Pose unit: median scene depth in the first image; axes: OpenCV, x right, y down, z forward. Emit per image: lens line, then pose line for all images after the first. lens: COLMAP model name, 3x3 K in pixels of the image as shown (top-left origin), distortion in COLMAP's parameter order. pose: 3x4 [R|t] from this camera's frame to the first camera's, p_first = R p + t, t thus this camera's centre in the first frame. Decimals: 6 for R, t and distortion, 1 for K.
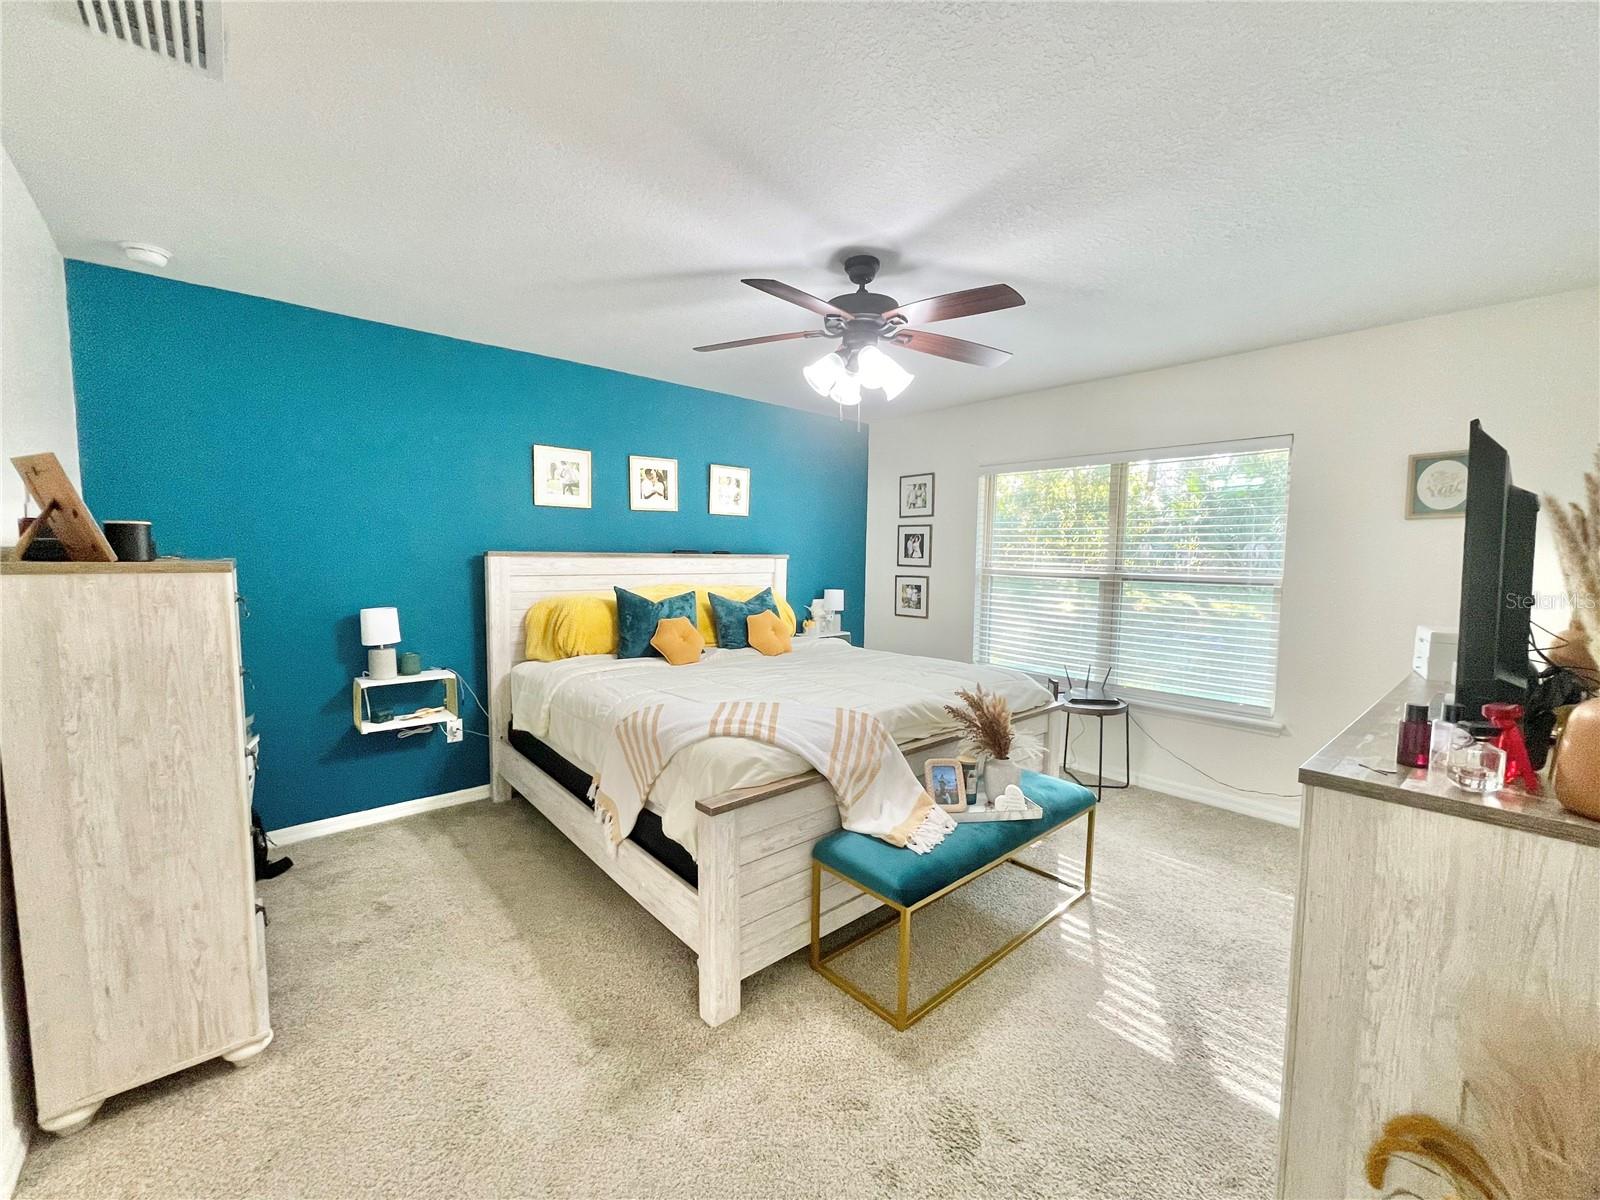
lens RADIAL K [[644.5, 0, 794.2], [0, 644.5, 607.5], [0, 0, 1]] dist [0.000331, 0.000521]
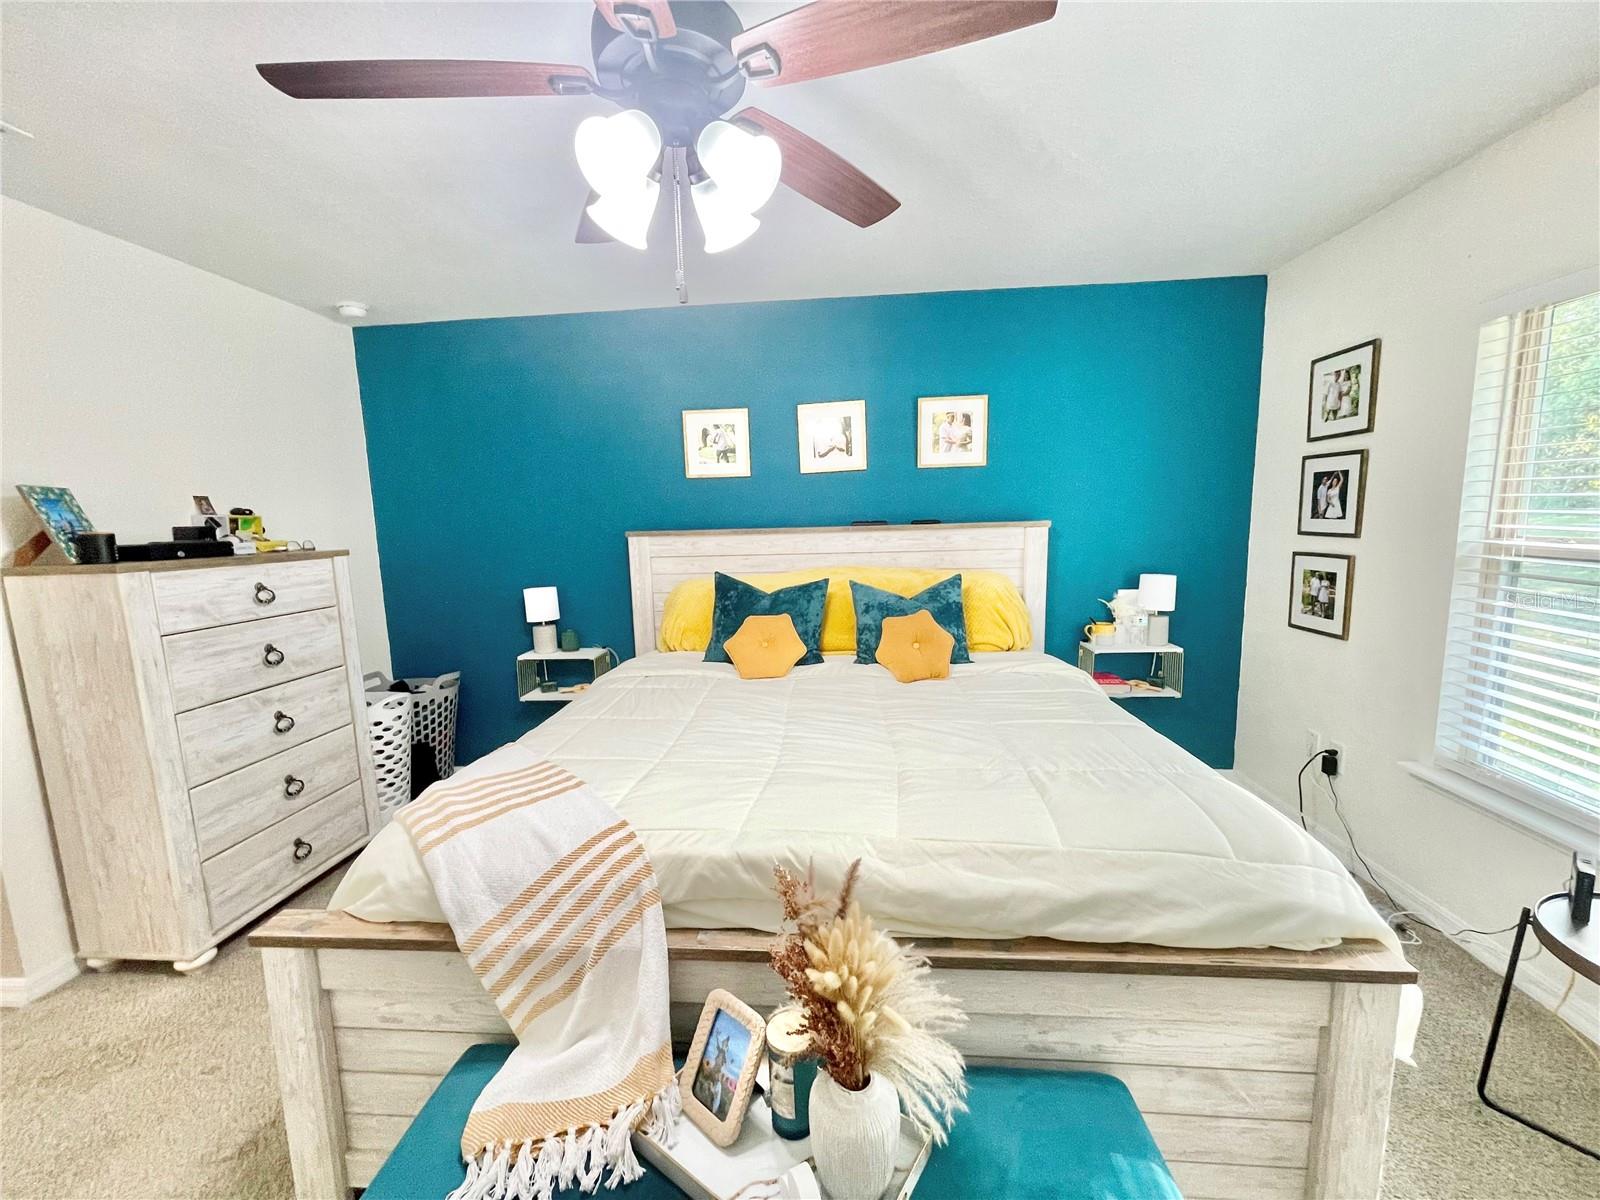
lens RADIAL K [[644.0, 0, 795.5], [0, 644.0, 605.0], [0, 0, 1]] dist [0.000043, 0.000457]
pose [[0.694721, 0.067801, -0.716077, 0.334596], [-0.023752, 0.997167, 0.071372, -0.044752], [0.718887, -0.032576, 0.694363, 0.433031]]
